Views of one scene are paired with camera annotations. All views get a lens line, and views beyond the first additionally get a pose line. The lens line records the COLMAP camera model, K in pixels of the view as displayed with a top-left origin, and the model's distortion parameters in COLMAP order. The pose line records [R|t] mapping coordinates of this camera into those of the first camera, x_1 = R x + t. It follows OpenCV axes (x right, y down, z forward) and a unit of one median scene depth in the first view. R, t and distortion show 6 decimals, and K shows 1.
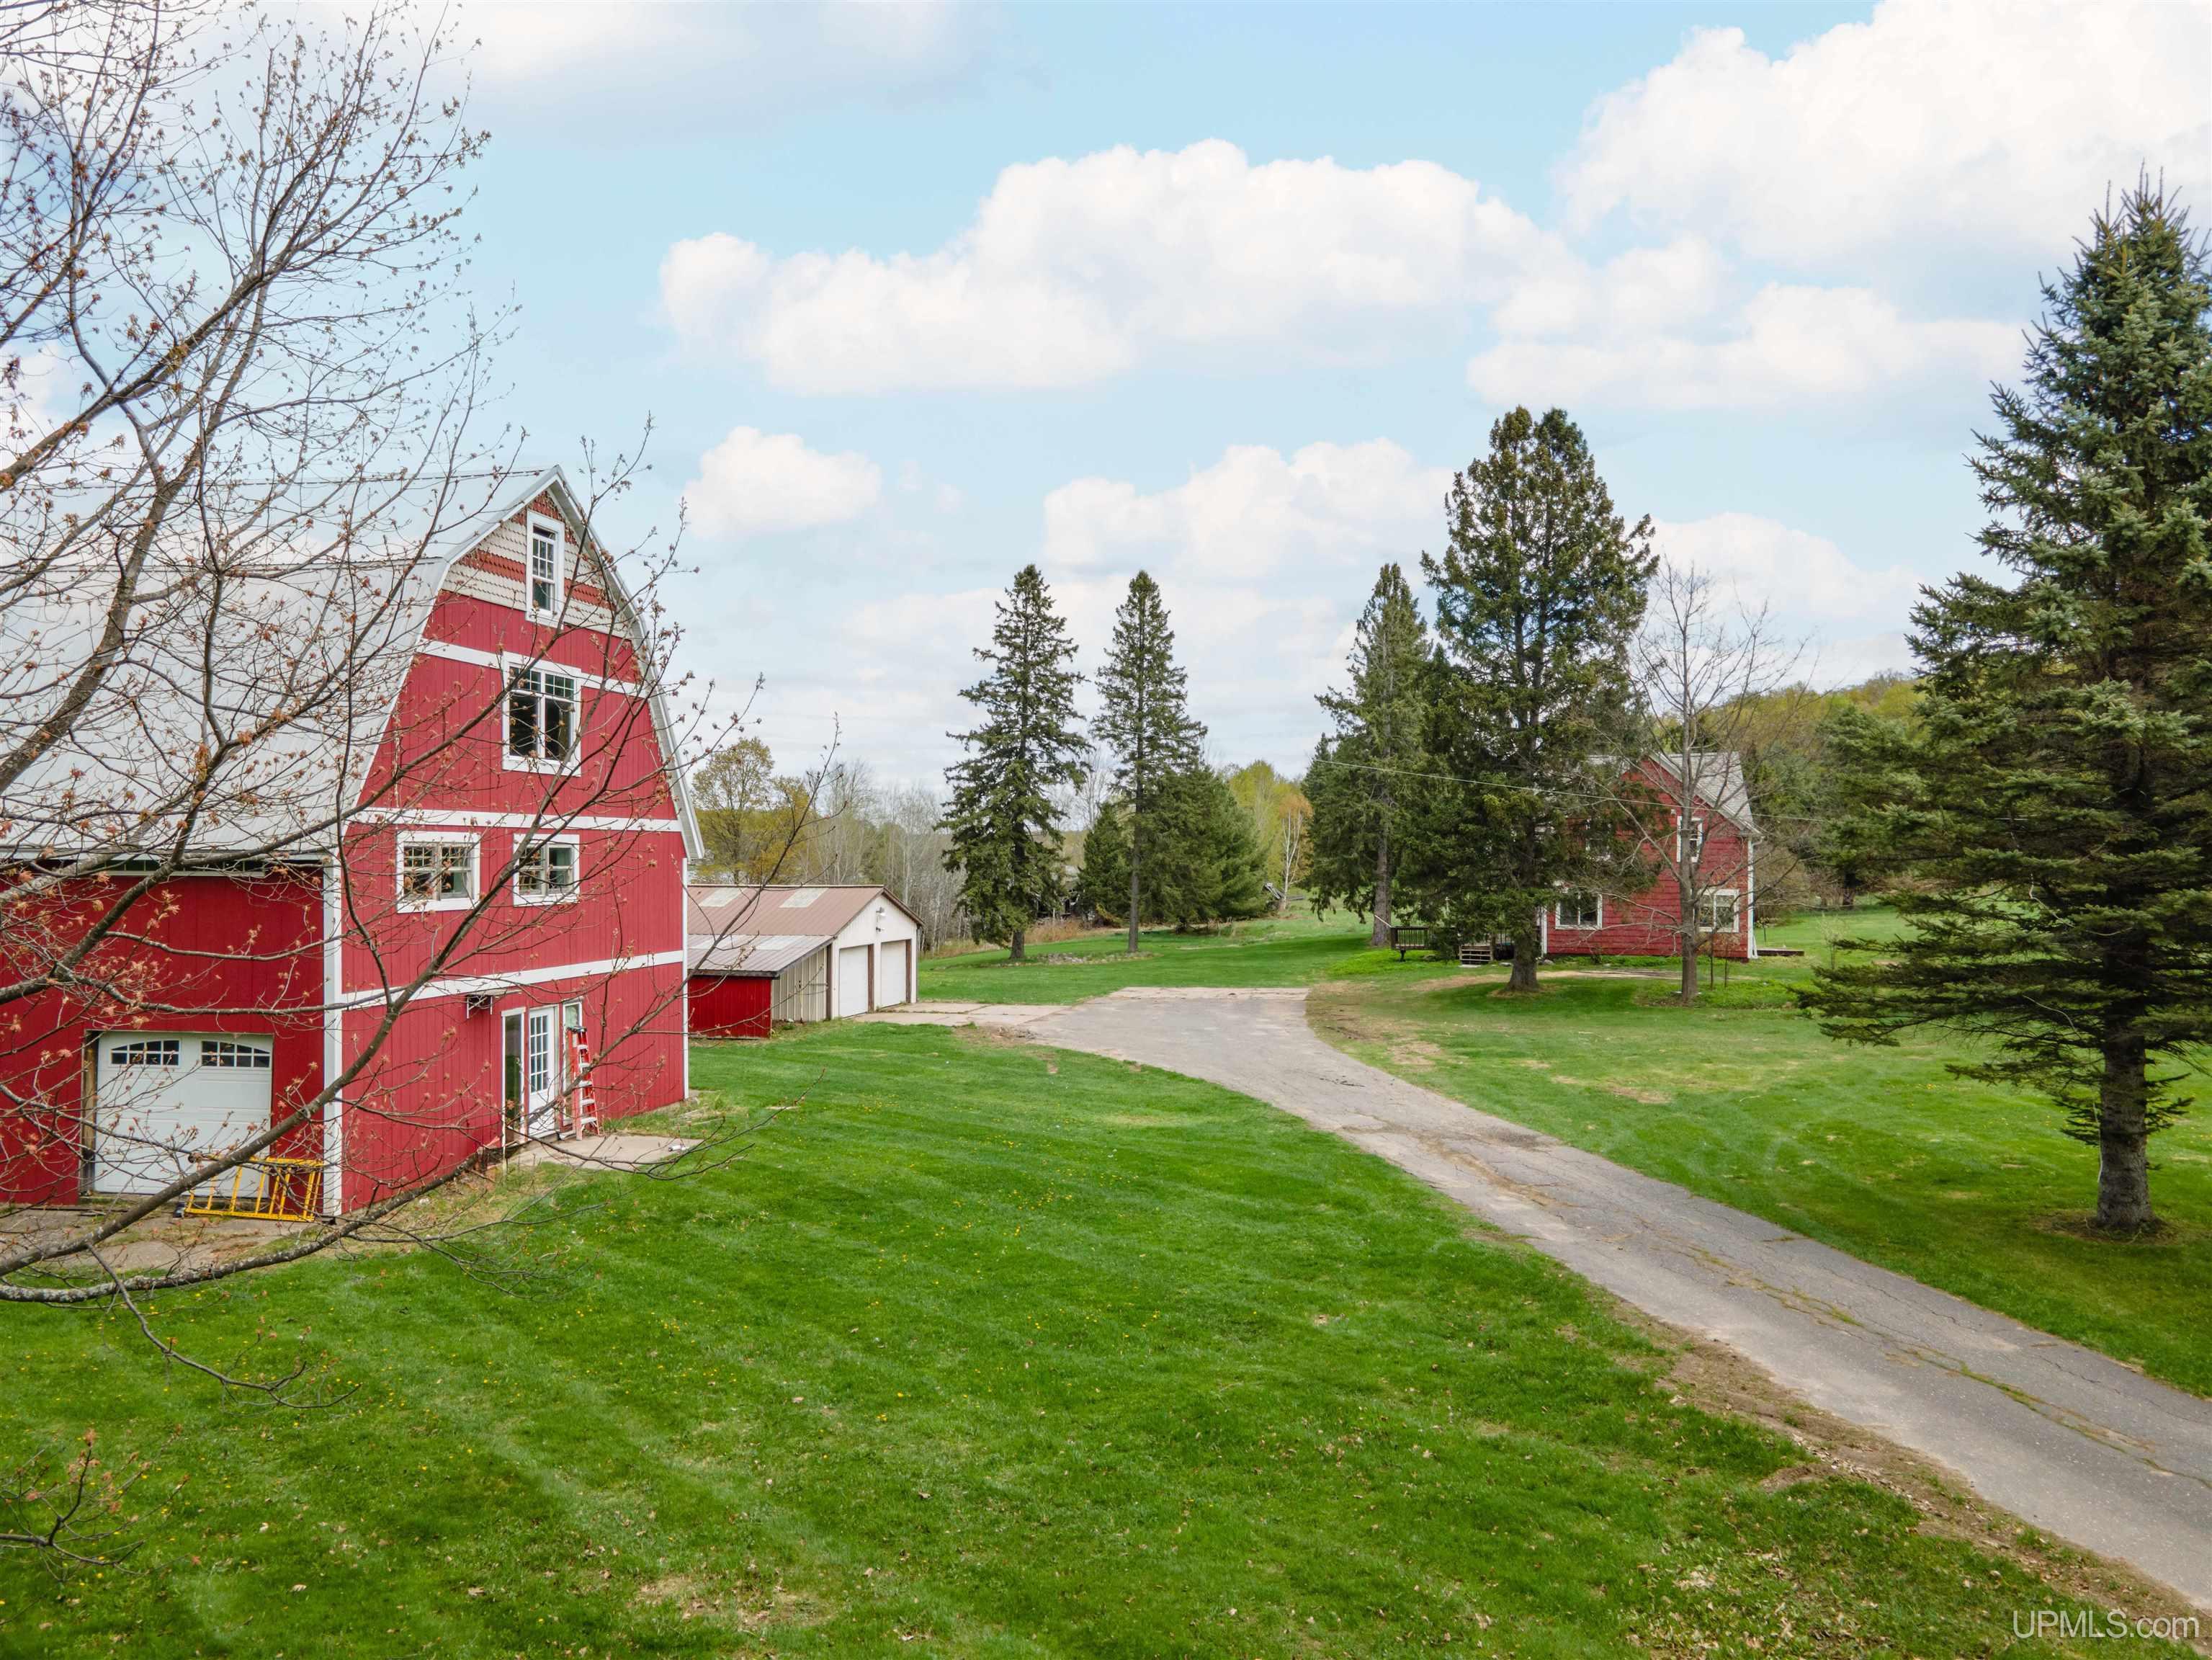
lens RADIAL K [[1653.1, 0, 1086.9], [0, 1653.1, 815.6], [0, 0, 1]] dist [0.056584, -0.010098]
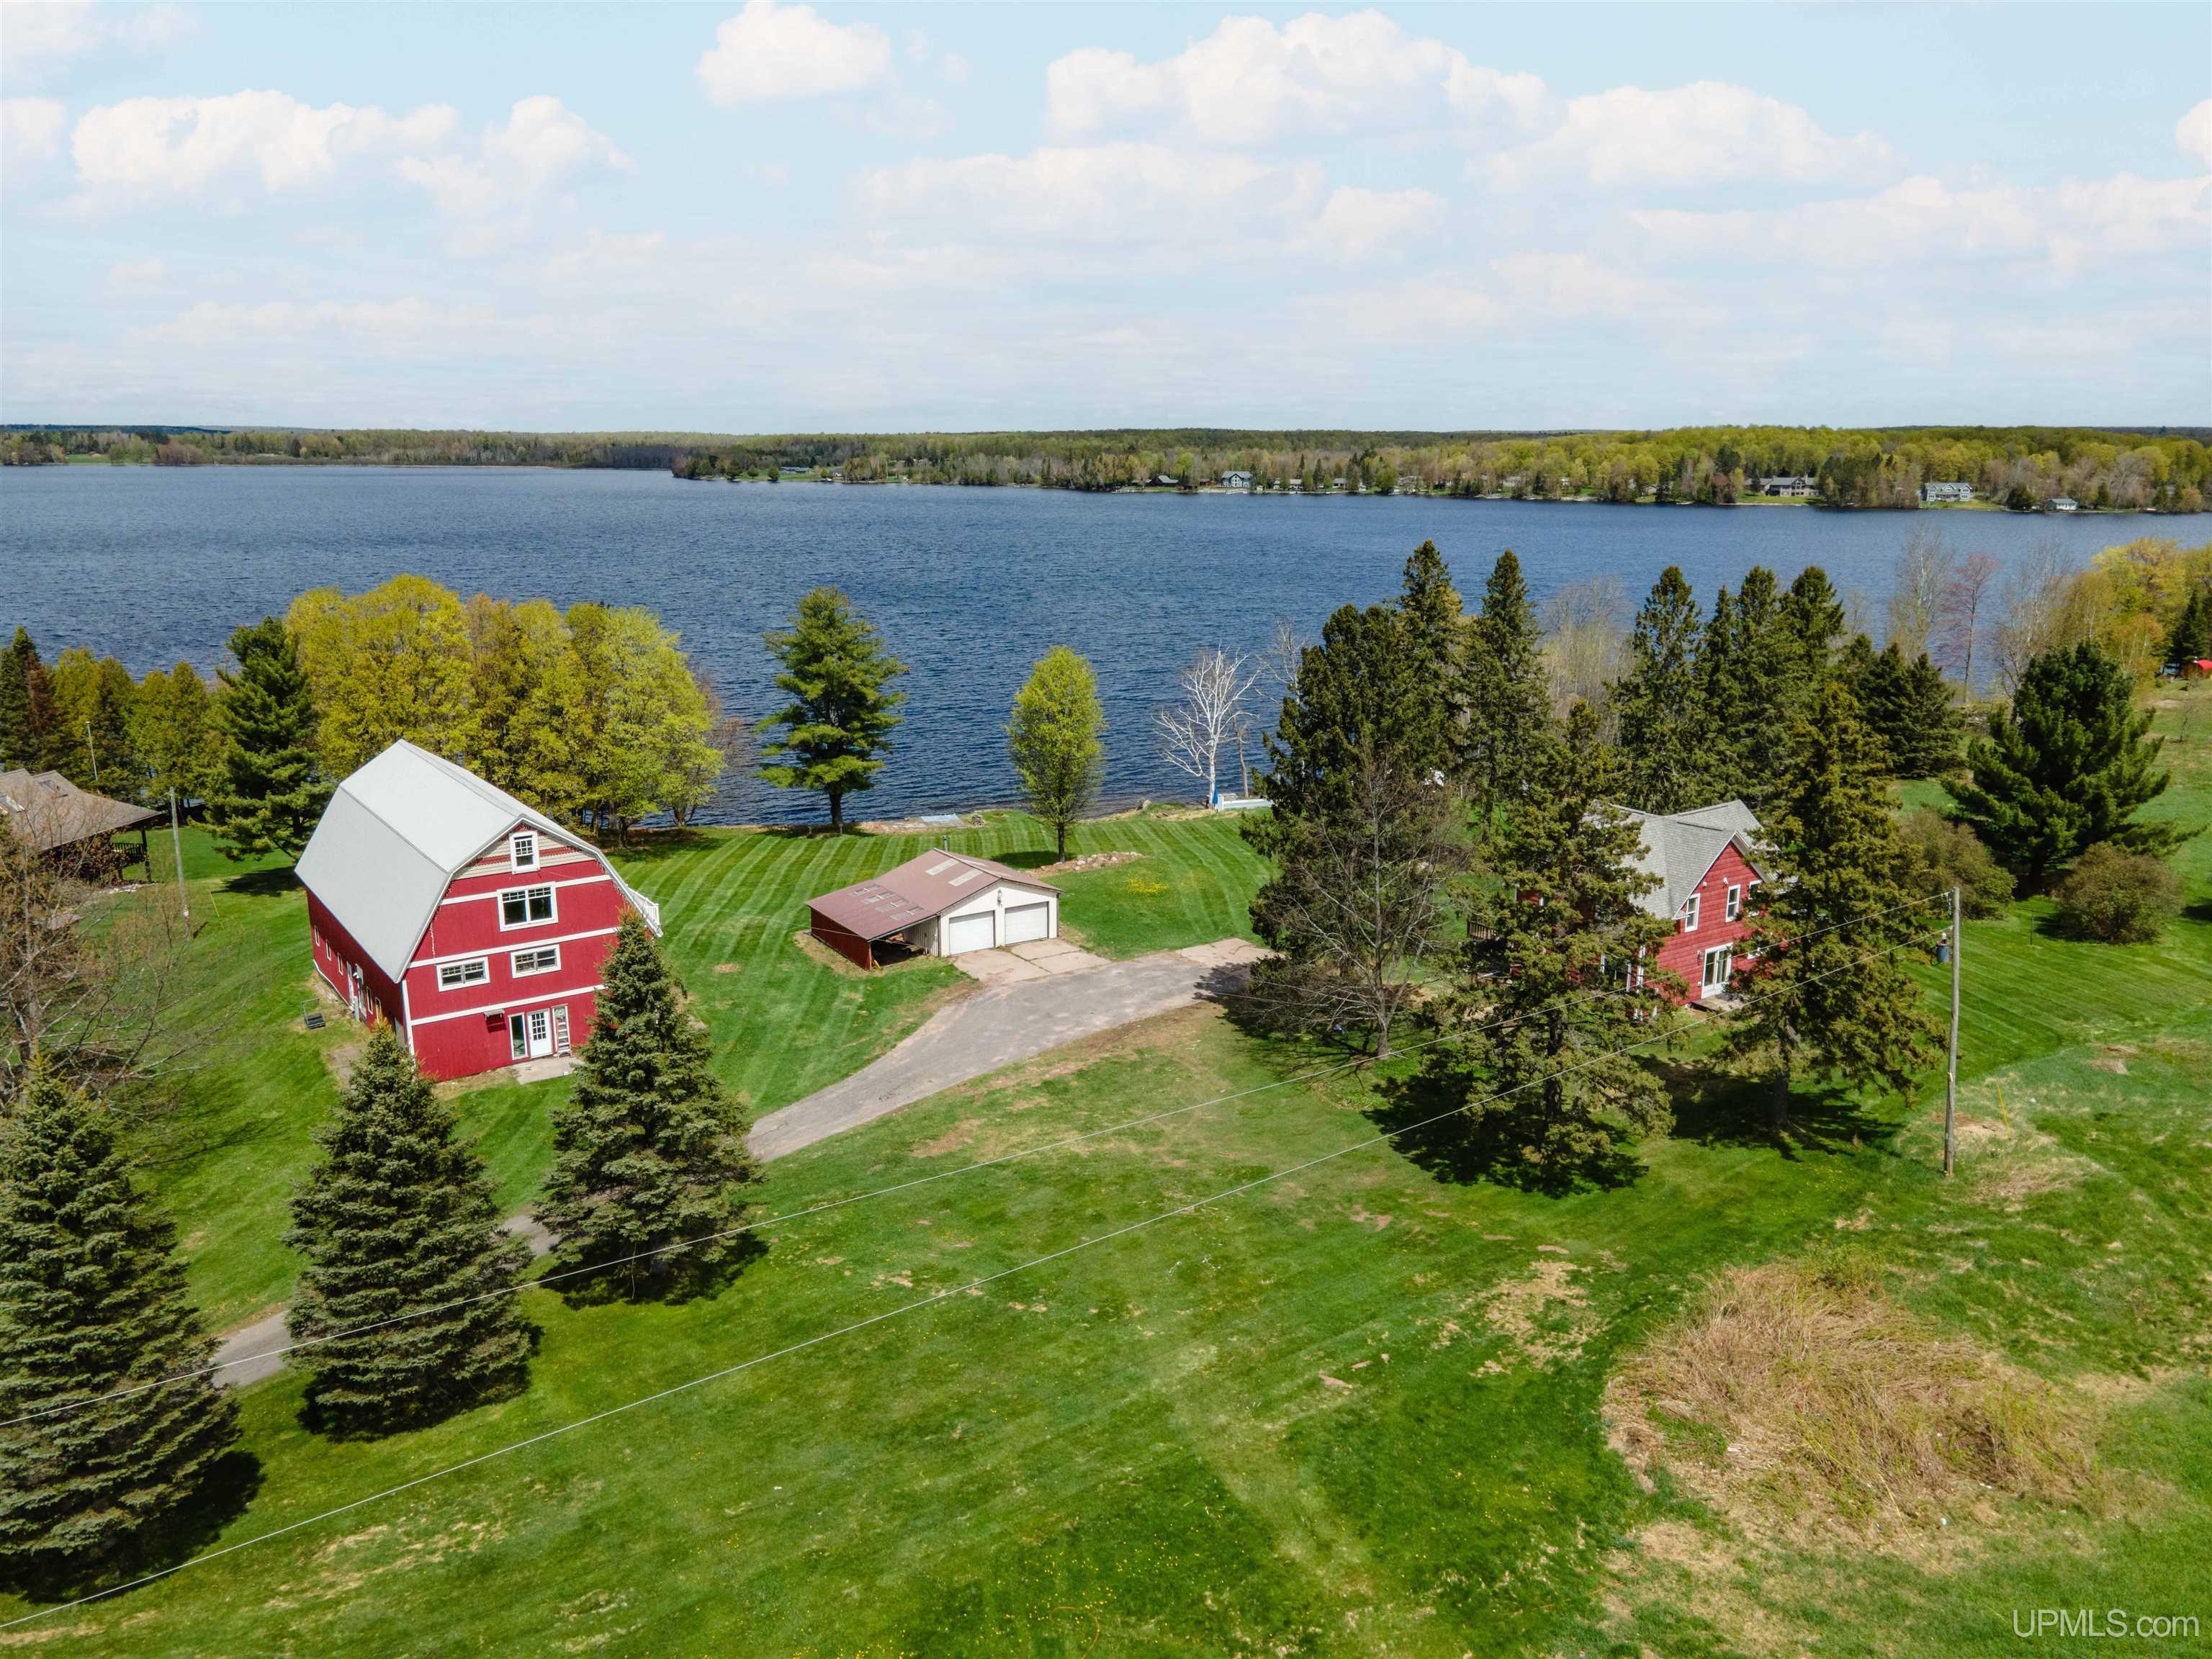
lens RADIAL K [[1623.3, 0, 1108.4], [0, 1623.3, 841.7], [0, 0, 1]] dist [0.054591, 0.004989]
pose [[0.740582, 0.149706, -0.655078, 1.882988], [0.017039, 0.970370, 0.241023, -0.709653], [0.671750, -0.189659, 0.716087, -0.201429]]
